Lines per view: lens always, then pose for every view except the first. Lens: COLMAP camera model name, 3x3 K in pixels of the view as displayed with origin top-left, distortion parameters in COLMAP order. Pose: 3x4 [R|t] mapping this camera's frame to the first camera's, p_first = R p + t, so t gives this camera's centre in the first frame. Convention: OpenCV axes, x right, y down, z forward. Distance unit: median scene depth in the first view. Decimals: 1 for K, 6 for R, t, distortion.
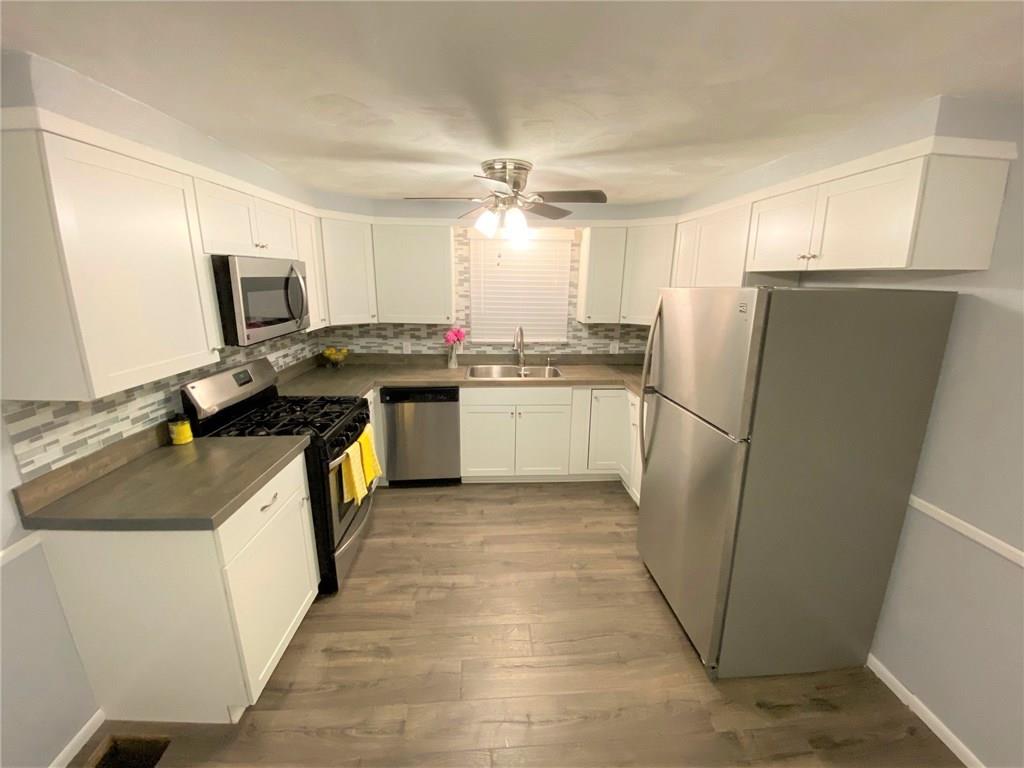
lens RADIAL K [[415.9, 0, 501.3], [0, 415.9, 386.3], [0, 0, 1]] dist [0.035267, -0.028979]
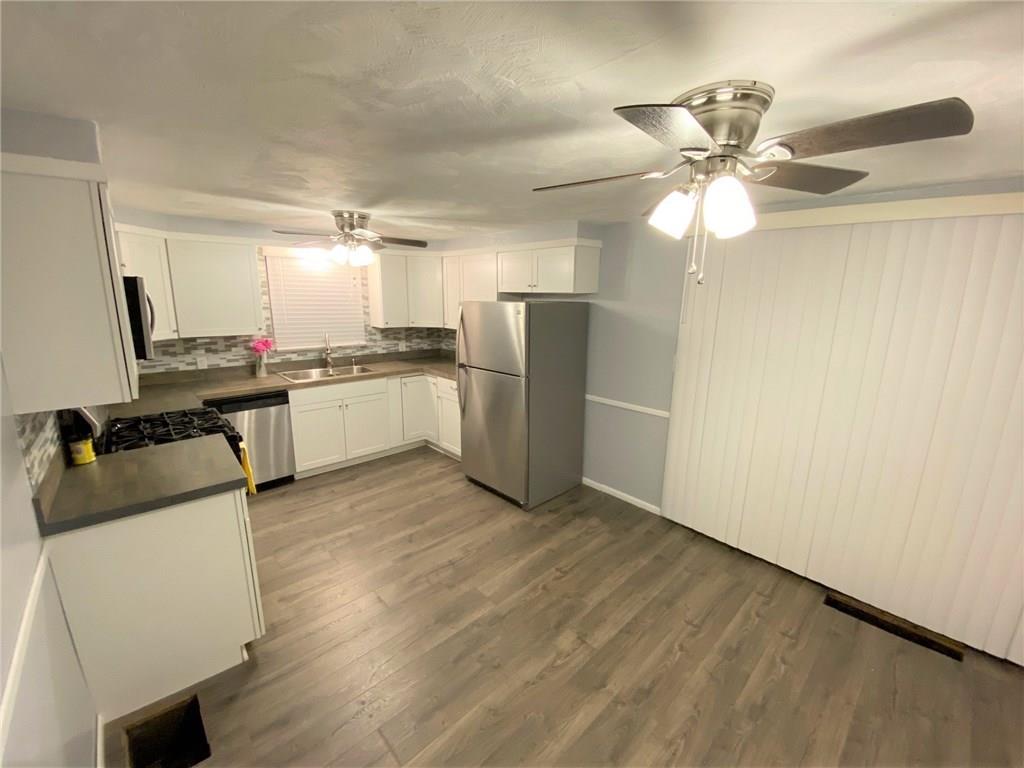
lens RADIAL K [[415.9, 0, 501.3], [0, 415.9, 386.3], [0, 0, 1]] dist [0.035267, -0.028979]
pose [[0.785785, -0.134142, 0.603778, -0.308995], [0.145544, 0.988888, 0.030284, 0.038056], [-0.601131, 0.064080, 0.796577, -0.217081]]
